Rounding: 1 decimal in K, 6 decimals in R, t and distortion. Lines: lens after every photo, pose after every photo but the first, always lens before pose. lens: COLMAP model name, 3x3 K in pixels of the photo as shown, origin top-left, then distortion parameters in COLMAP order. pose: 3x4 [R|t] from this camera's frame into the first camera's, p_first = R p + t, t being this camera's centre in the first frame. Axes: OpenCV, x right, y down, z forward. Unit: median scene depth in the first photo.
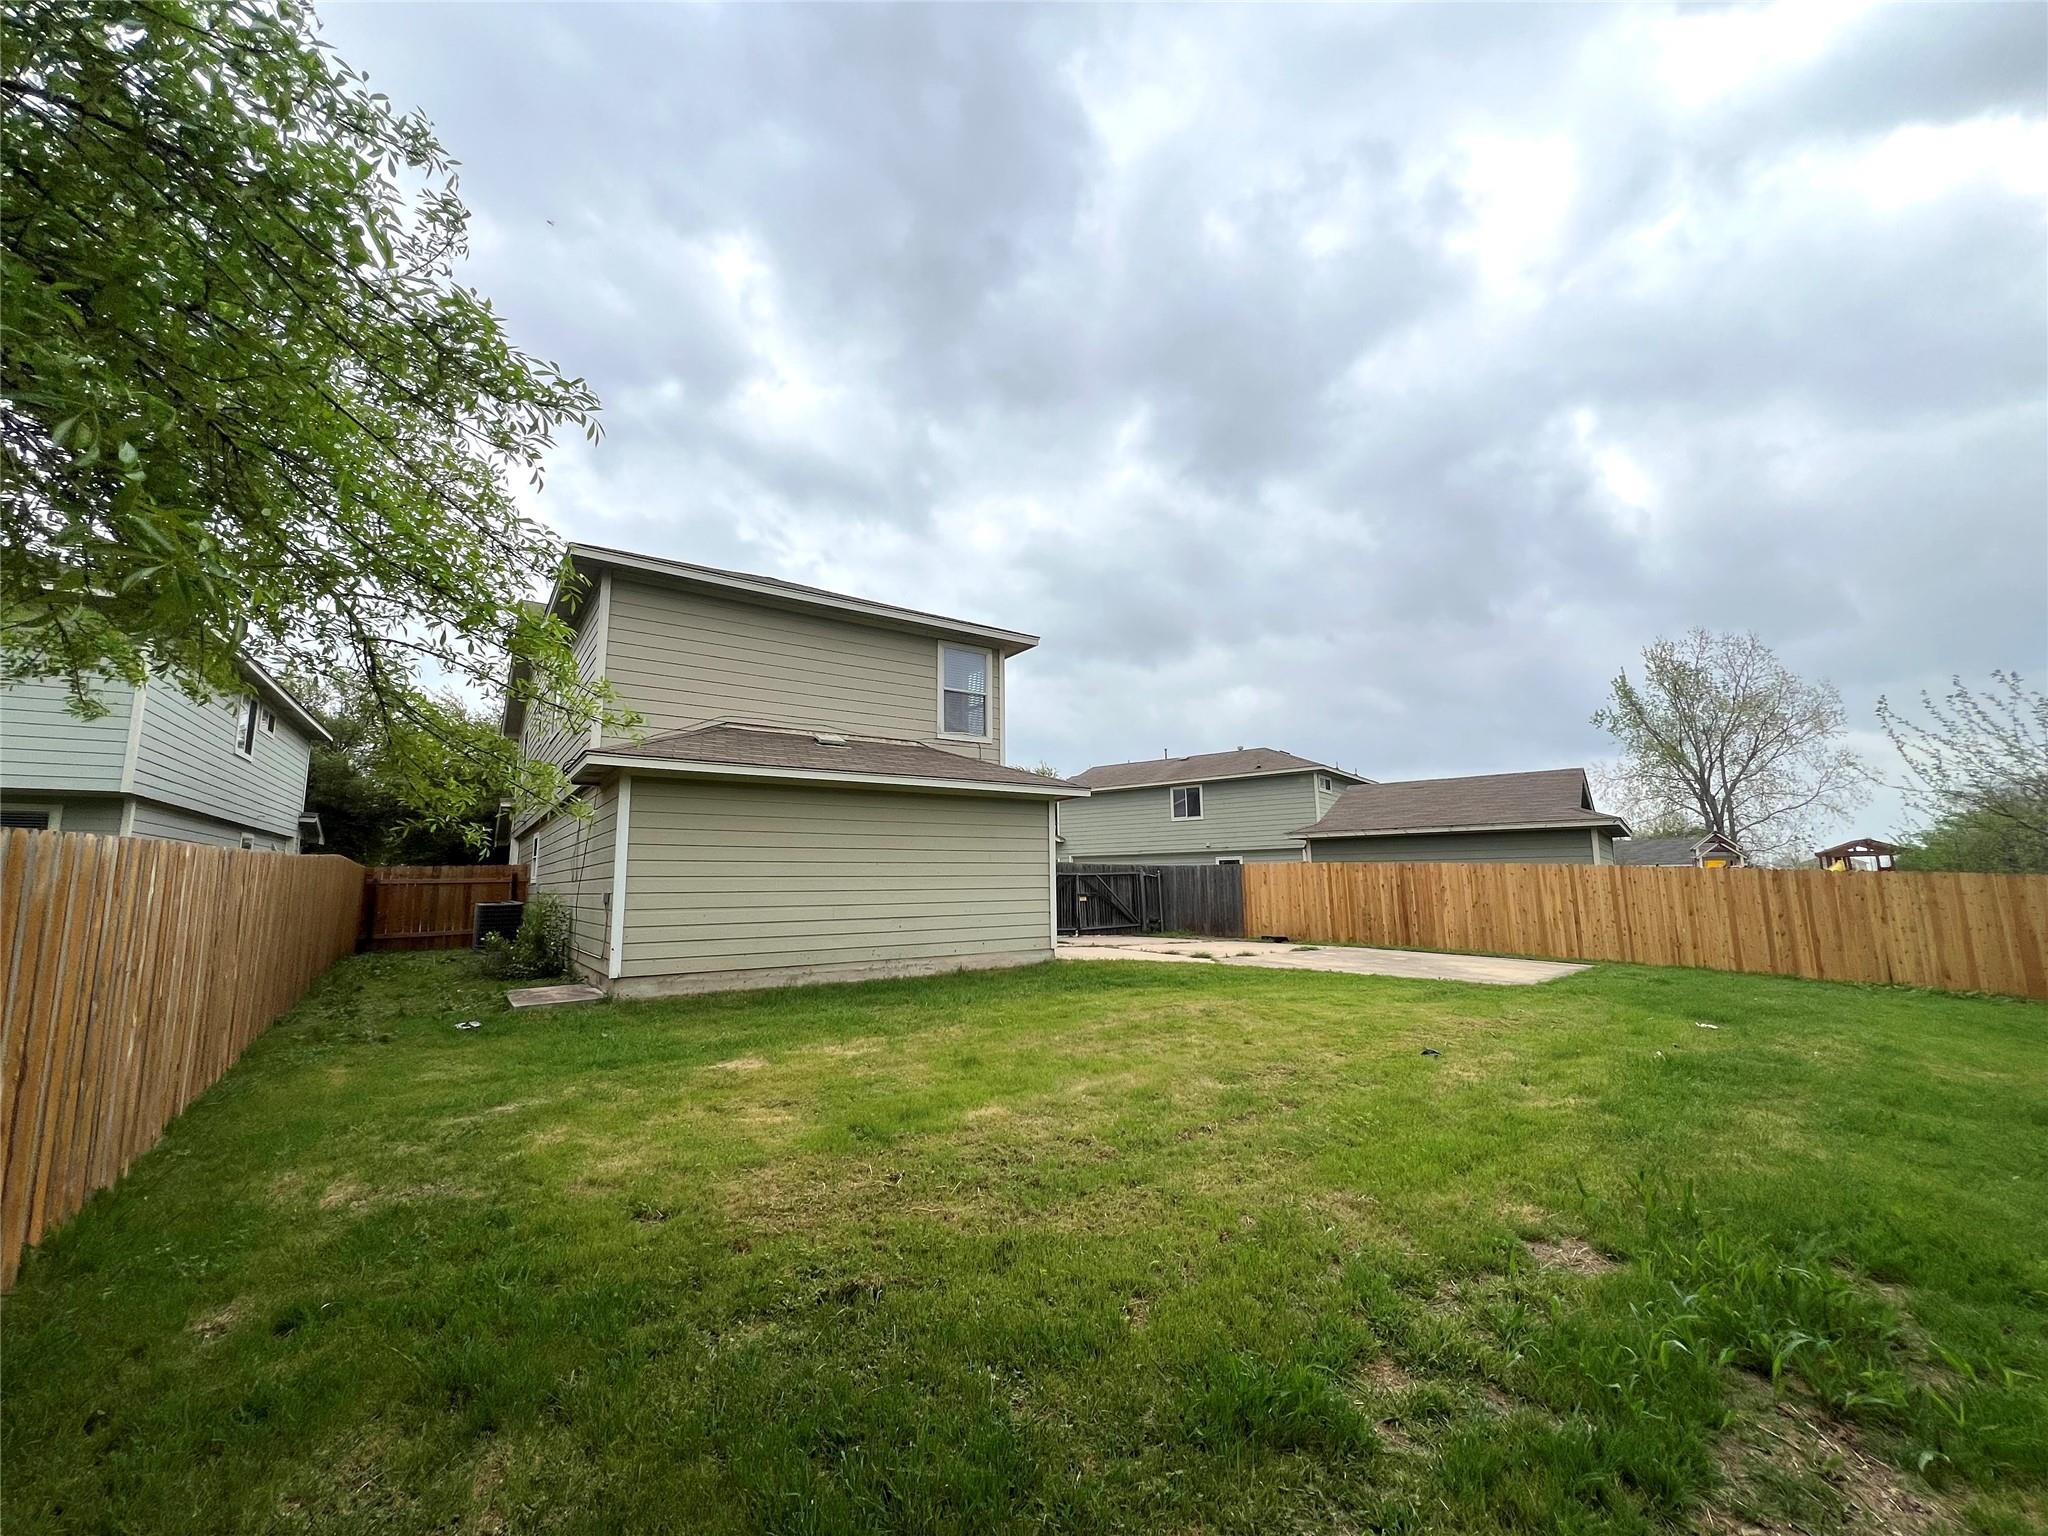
lens RADIAL K [[819.6, 0, 1024.9], [0, 819.6, 766.7], [0, 0, 1]] dist [-0.000542, 0.000210]
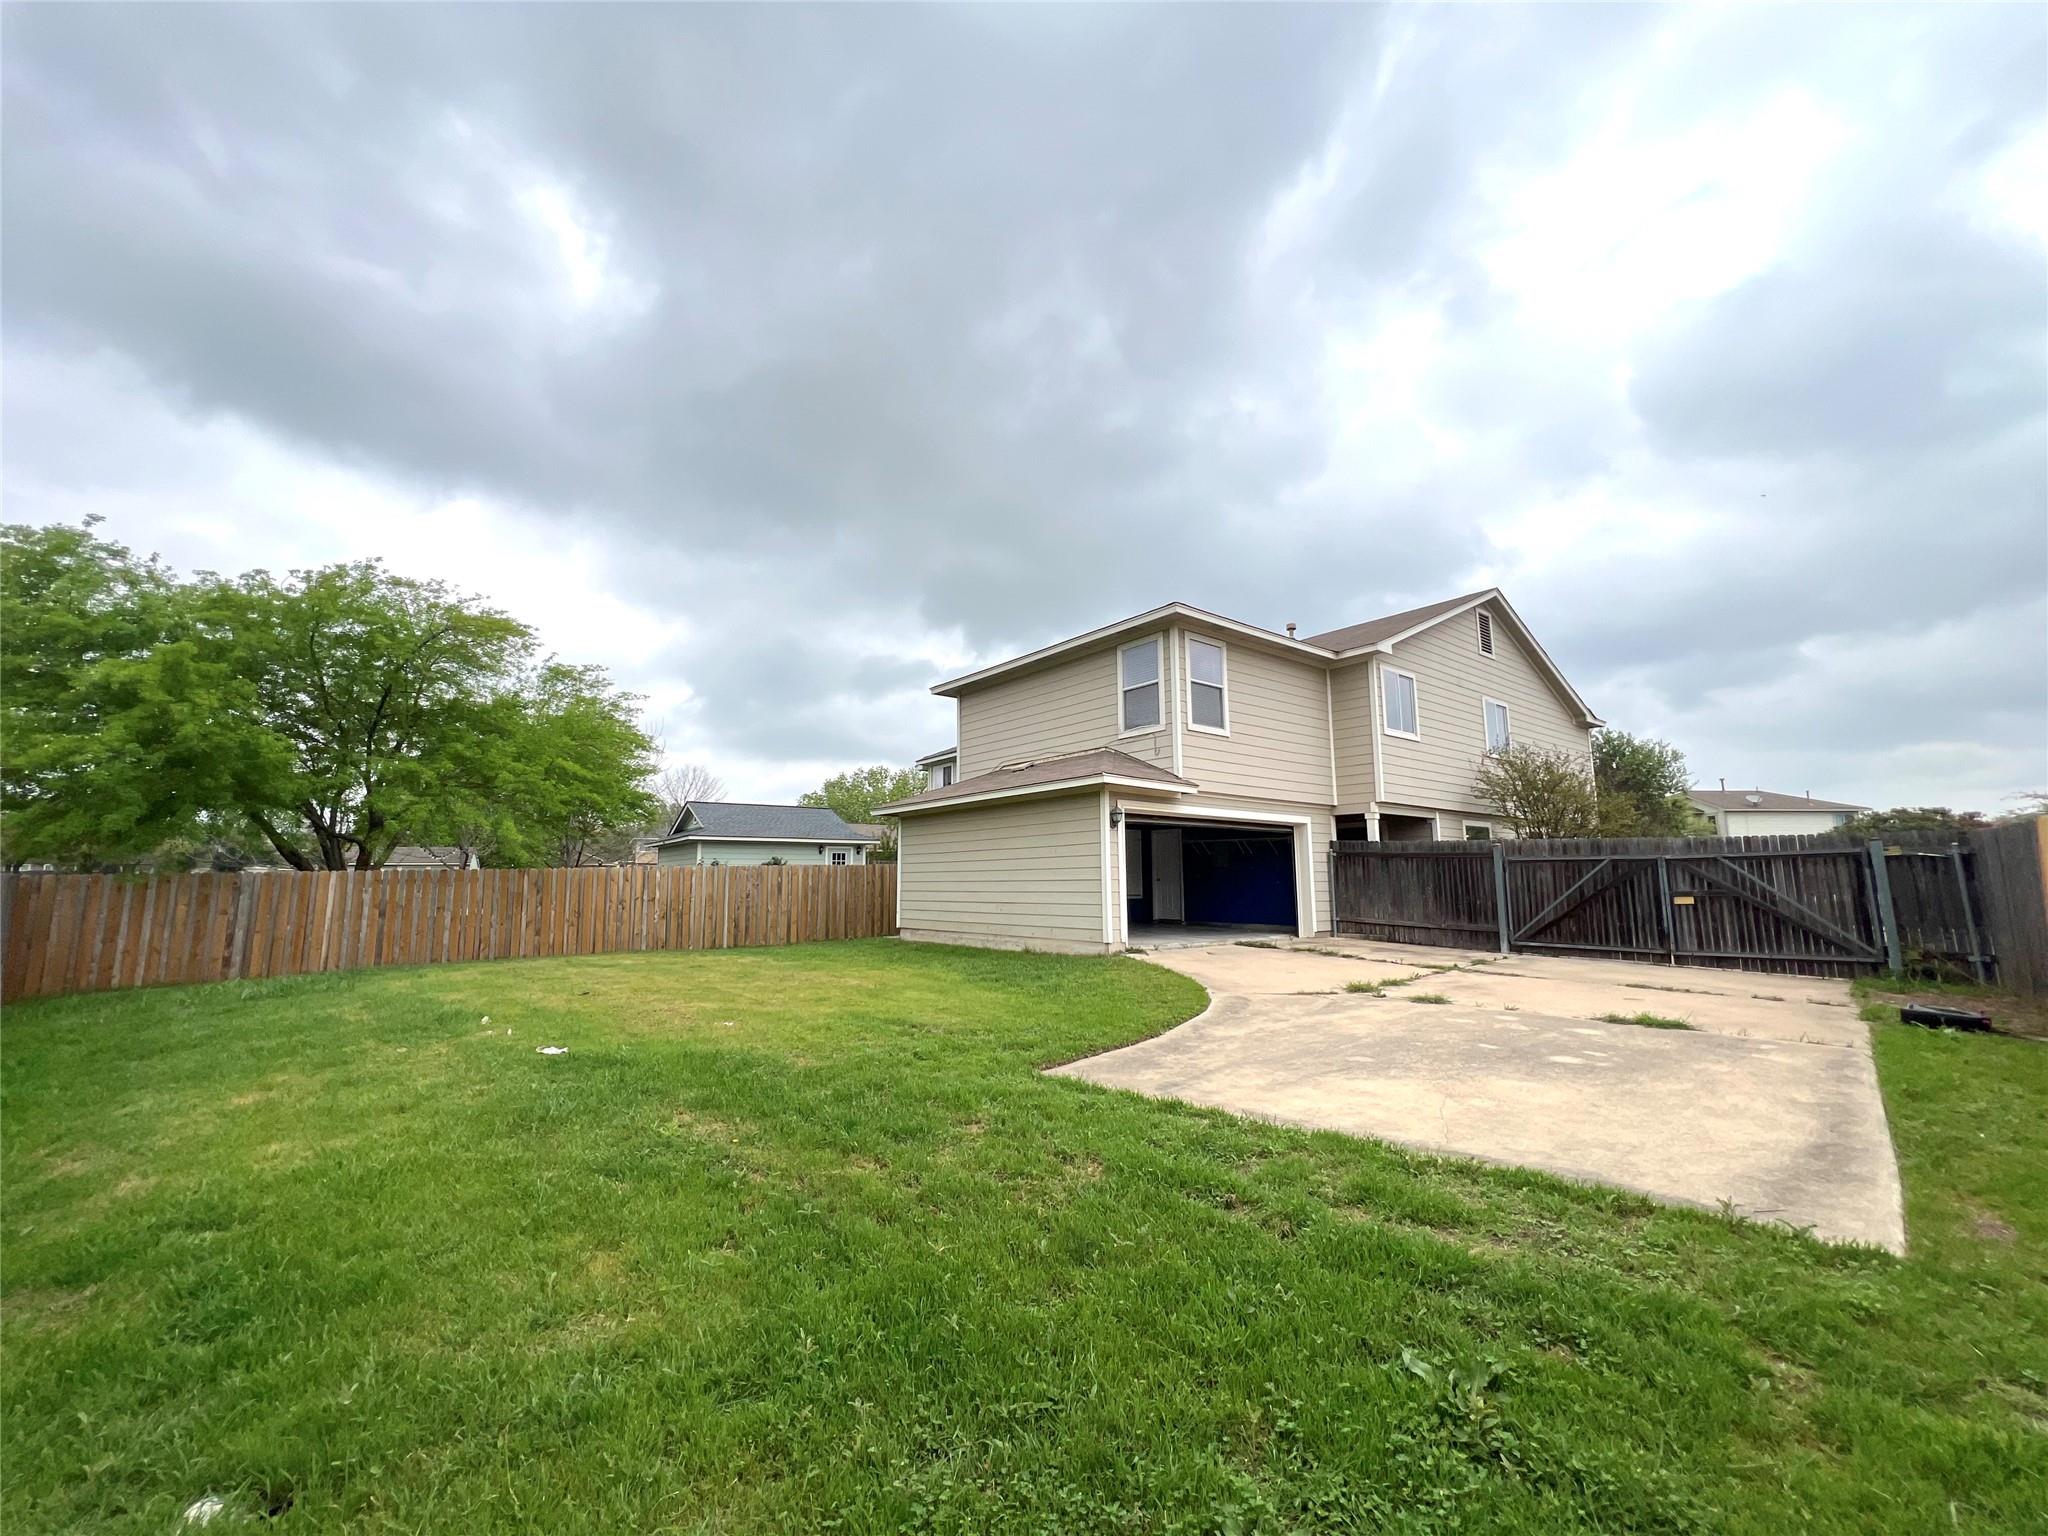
lens RADIAL K [[819.6, 0, 1022.5], [0, 819.6, 765.0], [0, 0, 1]] dist [-0.000542, 0.000210]
pose [[0.071751, -0.136172, -0.988083, 1.017745], [0.143237, 0.981775, -0.124902, 0.123572], [0.987084, -0.132568, 0.089948, 0.848835]]
